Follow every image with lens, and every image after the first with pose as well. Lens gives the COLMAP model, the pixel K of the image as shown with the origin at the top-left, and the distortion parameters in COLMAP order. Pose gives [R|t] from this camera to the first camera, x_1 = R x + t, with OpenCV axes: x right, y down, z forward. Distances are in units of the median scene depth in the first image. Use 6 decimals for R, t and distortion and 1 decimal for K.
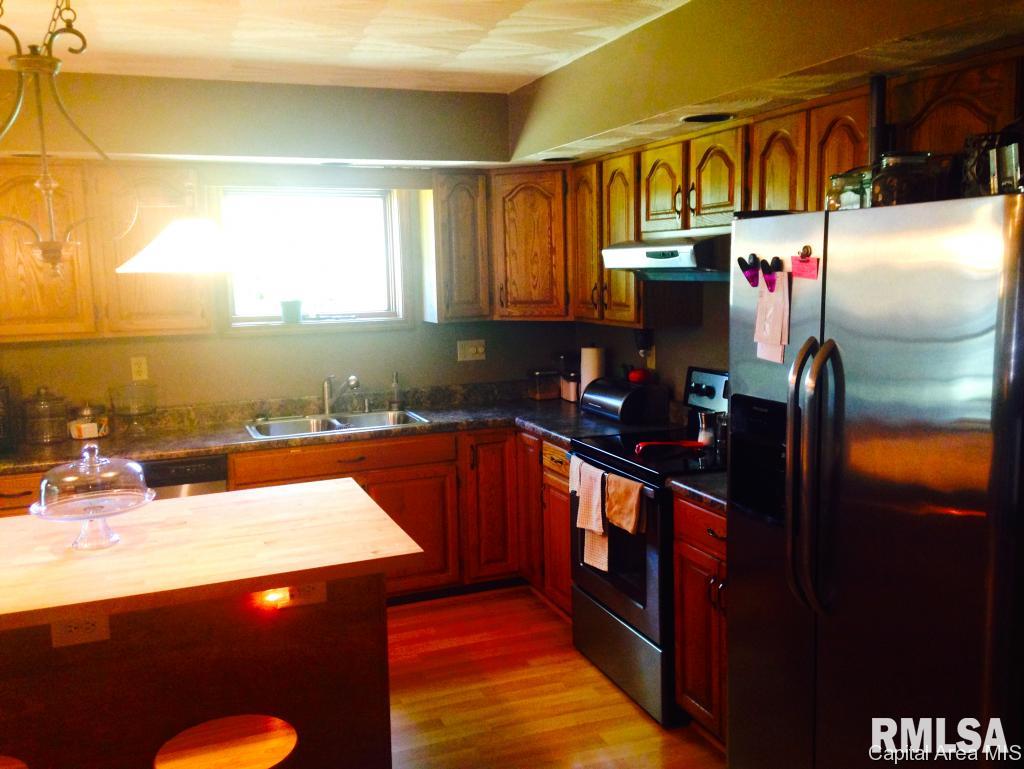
lens RADIAL K [[947.3, 0, 512.1], [0, 947.3, 381.6], [0, 0, 1]] dist [0.230541, -0.418752]
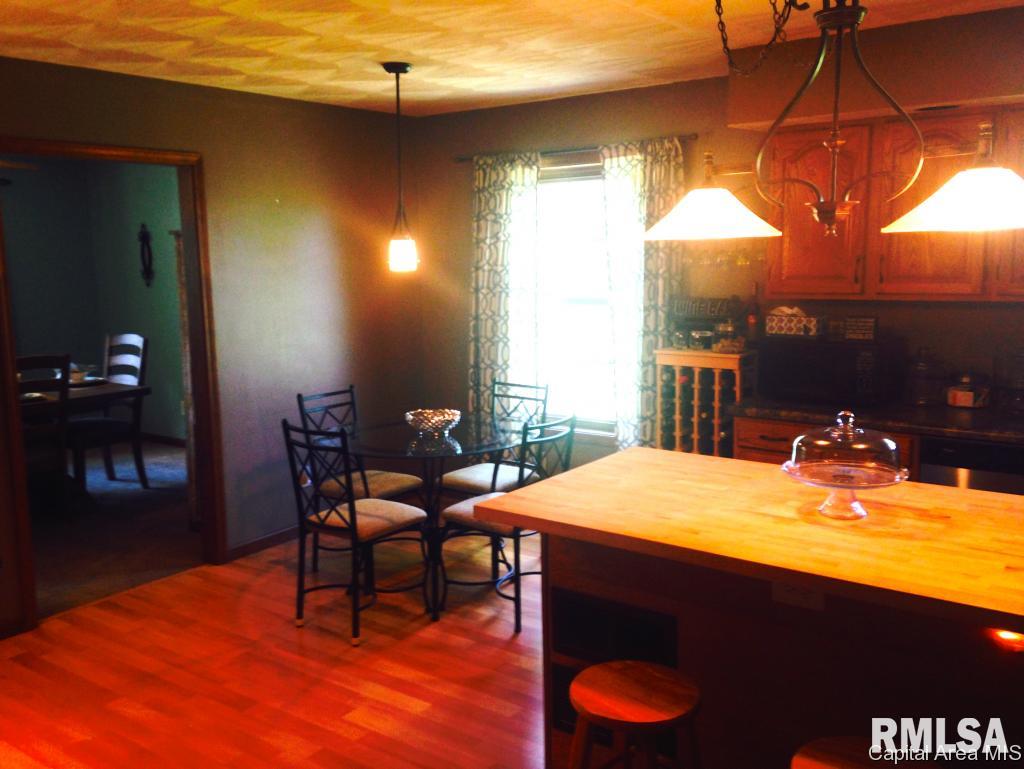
lens RADIAL K [[947.3, 0, 512.1], [0, 947.3, 381.6], [0, 0, 1]] dist [0.230541, -0.418752]
pose [[0.503099, 0.137550, -0.853213, 0.216055], [-0.095311, 0.990062, 0.103411, -0.032817], [0.858957, 0.029295, 0.511209, 0.221086]]
